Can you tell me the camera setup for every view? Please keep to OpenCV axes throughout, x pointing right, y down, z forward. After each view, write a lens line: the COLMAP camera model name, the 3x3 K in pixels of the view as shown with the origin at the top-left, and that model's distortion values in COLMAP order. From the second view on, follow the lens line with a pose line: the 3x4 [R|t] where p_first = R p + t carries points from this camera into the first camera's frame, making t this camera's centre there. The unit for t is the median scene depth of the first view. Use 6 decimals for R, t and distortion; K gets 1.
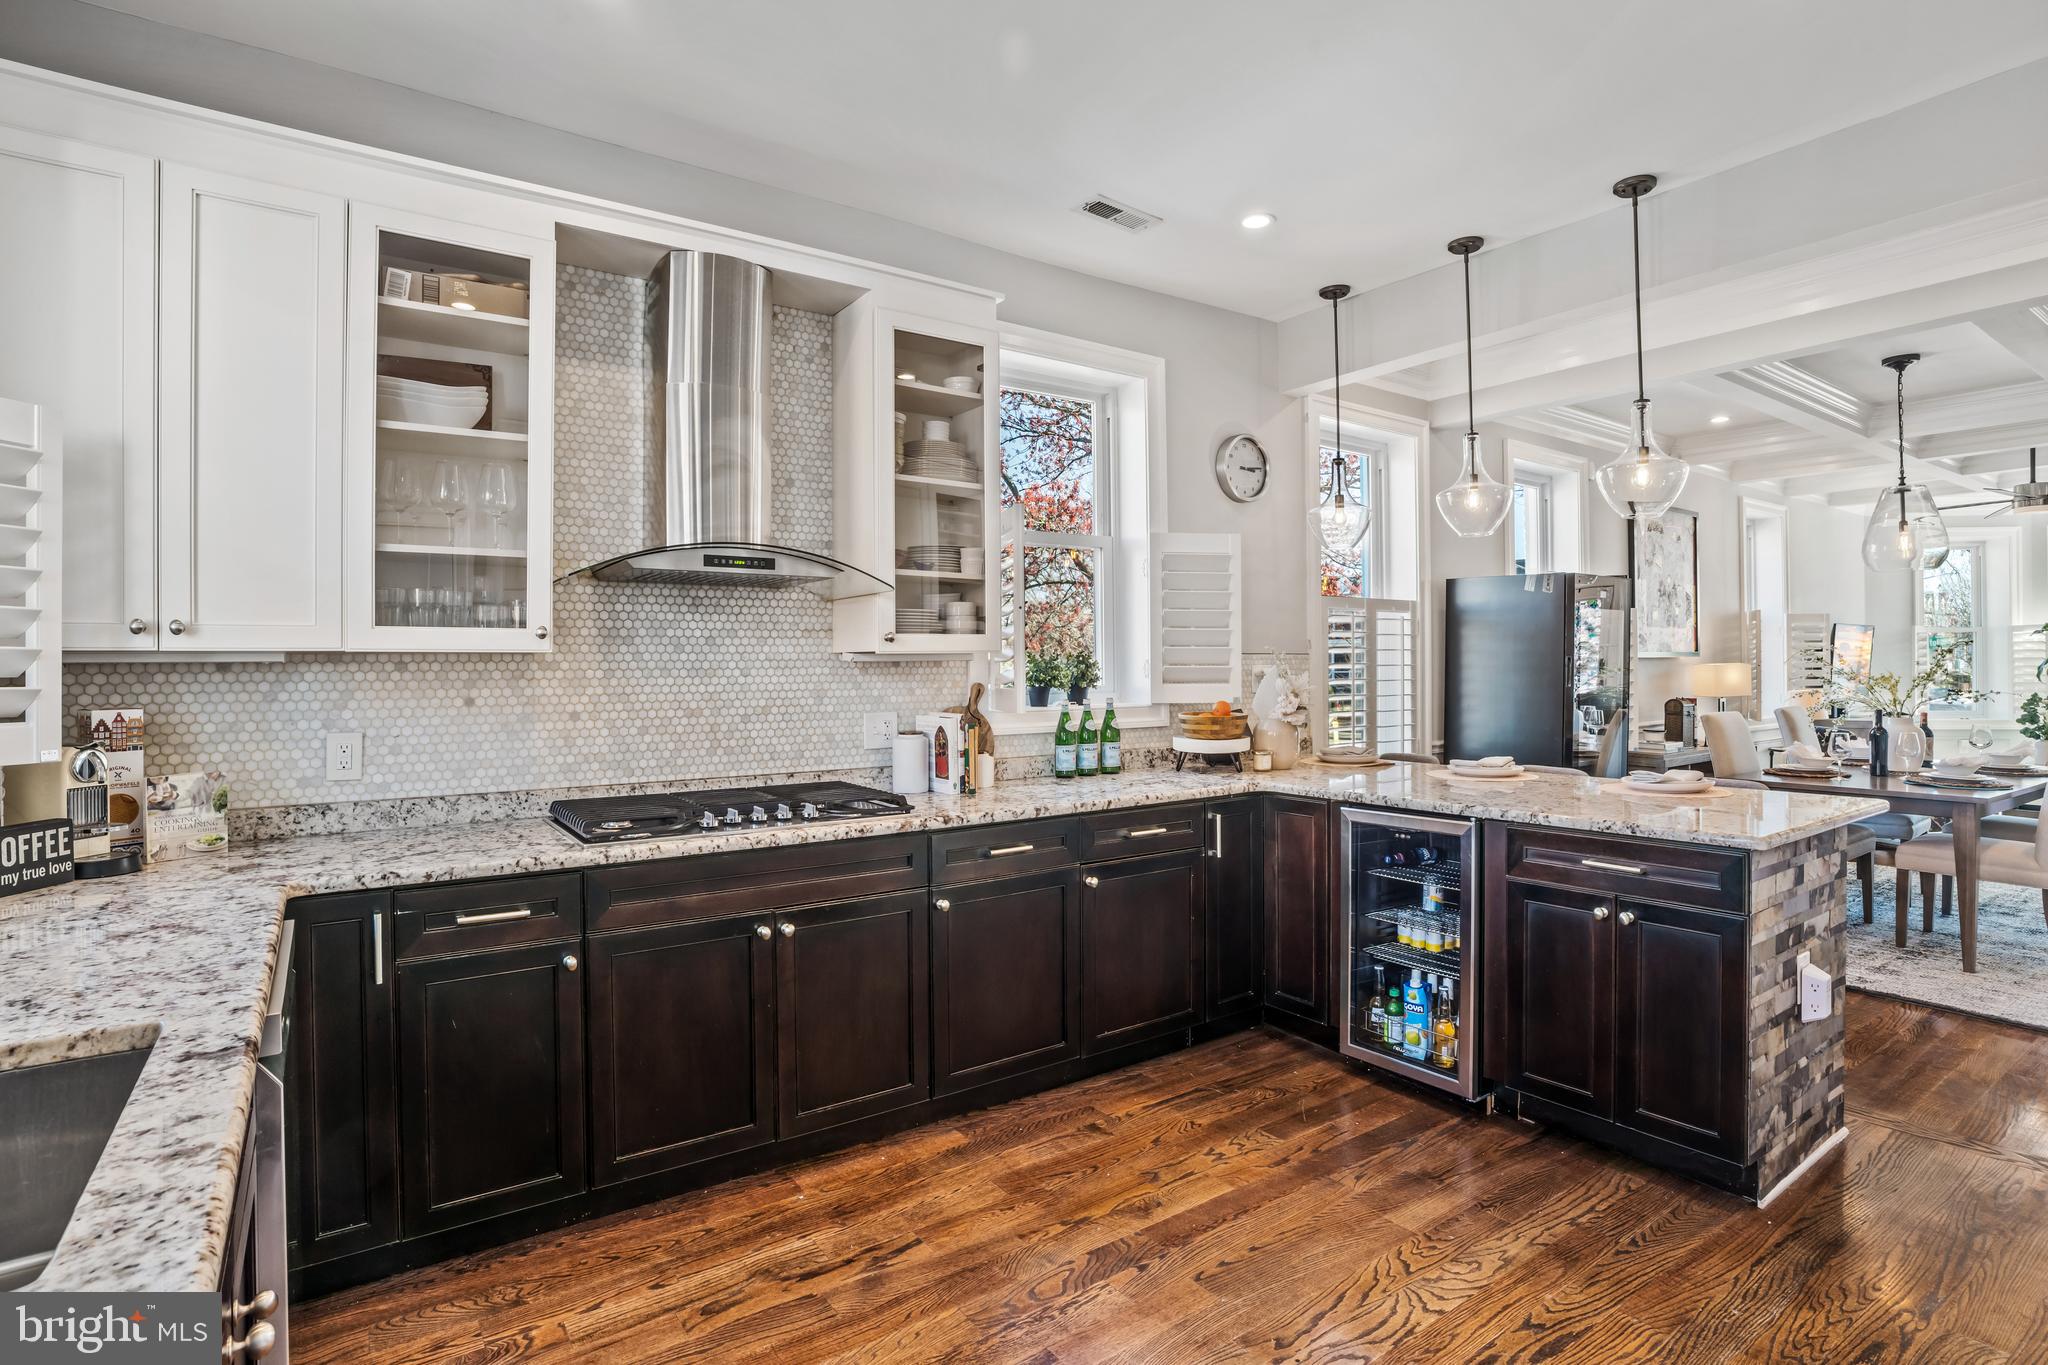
lens RADIAL K [[1021.8, 0, 1025.3], [0, 1021.8, 657.6], [0, 0, 1]] dist [0.000542, 0.000568]
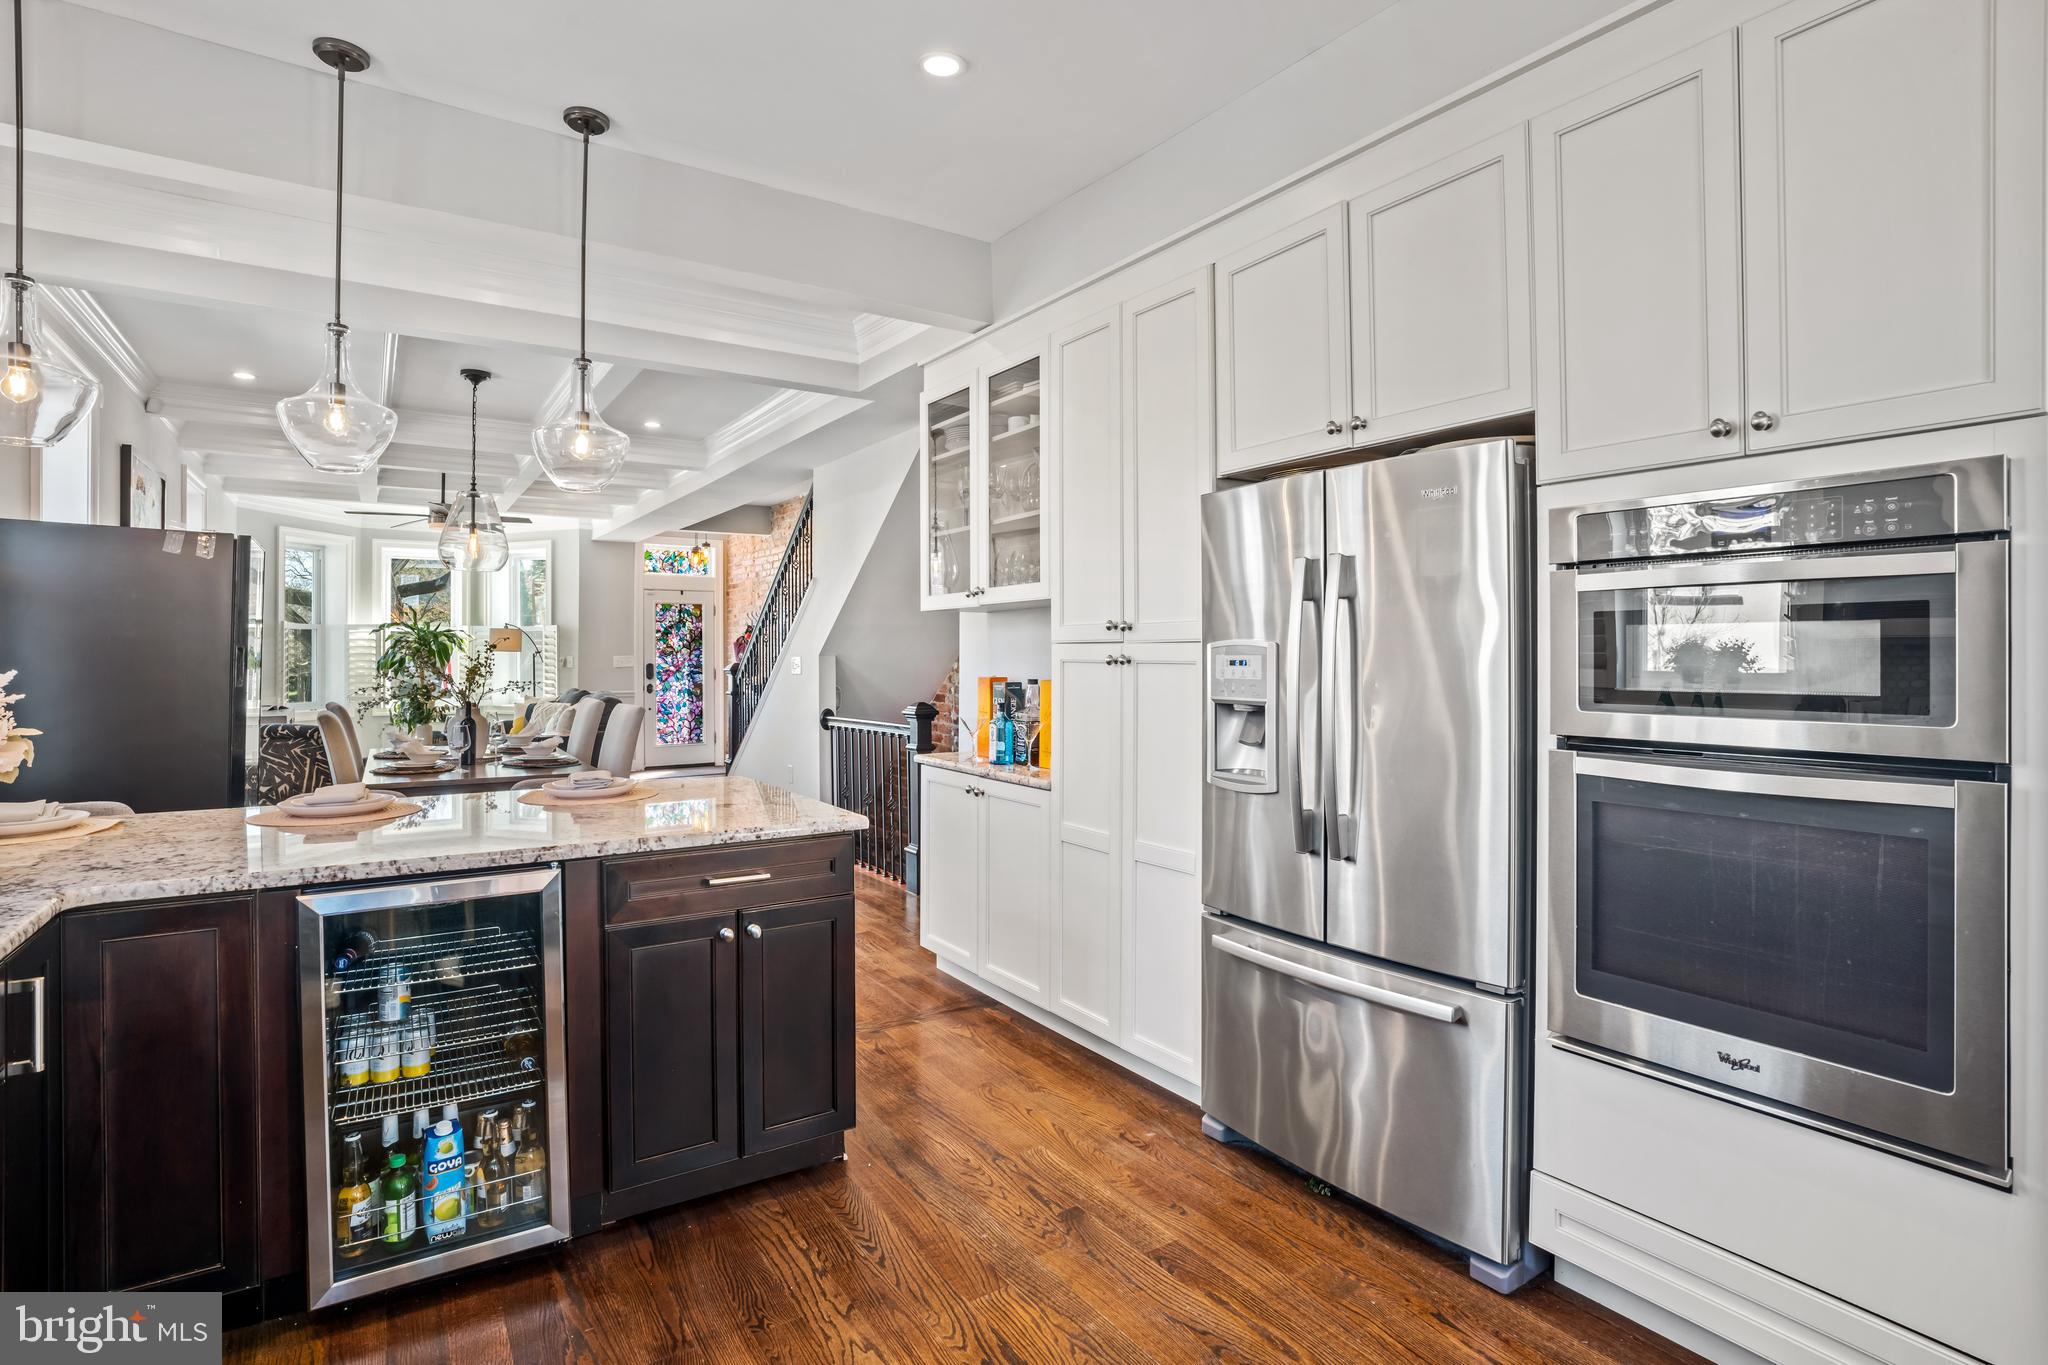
lens RADIAL K [[1015.3, 0, 1022.2], [0, 1015.3, 649.7], [0, 0, 1]] dist [-0.028879, 0.000633]
pose [[0.040713, 0.012132, 0.999097, -0.249751], [-0.007726, 0.999900, -0.011827, 0.008166], [-0.999141, -0.007237, 0.040803, 0.565461]]
